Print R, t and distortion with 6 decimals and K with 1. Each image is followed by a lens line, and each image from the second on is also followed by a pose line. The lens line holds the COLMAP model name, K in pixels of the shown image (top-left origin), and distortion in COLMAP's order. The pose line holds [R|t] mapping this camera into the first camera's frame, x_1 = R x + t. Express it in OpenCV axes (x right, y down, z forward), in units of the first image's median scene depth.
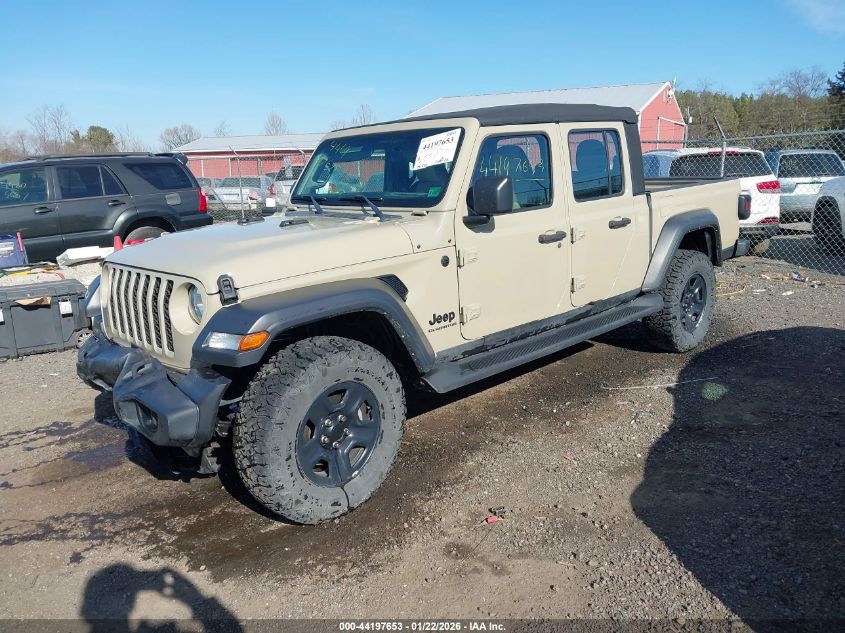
lens RADIAL K [[658.6, 0, 422.5], [0, 658.6, 316.5], [0, 0, 1]] dist [-0.010594, -0.004093]
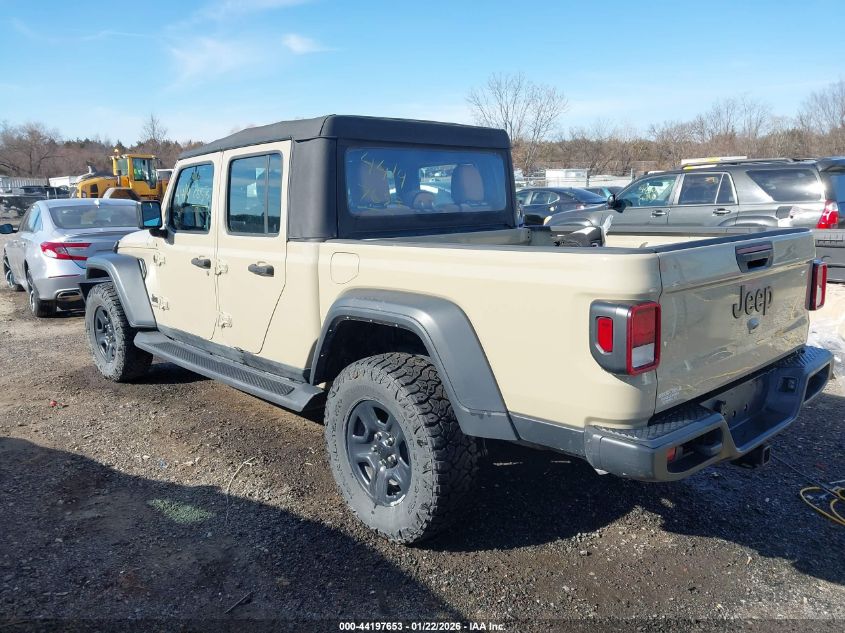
lens RADIAL K [[658.6, 0, 422.5], [0, 658.6, 316.5], [0, 0, 1]] dist [-0.010594, -0.004093]
pose [[0.006241, 0.218052, -0.975917, 1.209334], [-0.227614, 0.950628, 0.210946, -0.332345], [0.973731, 0.220816, 0.055564, 1.280163]]
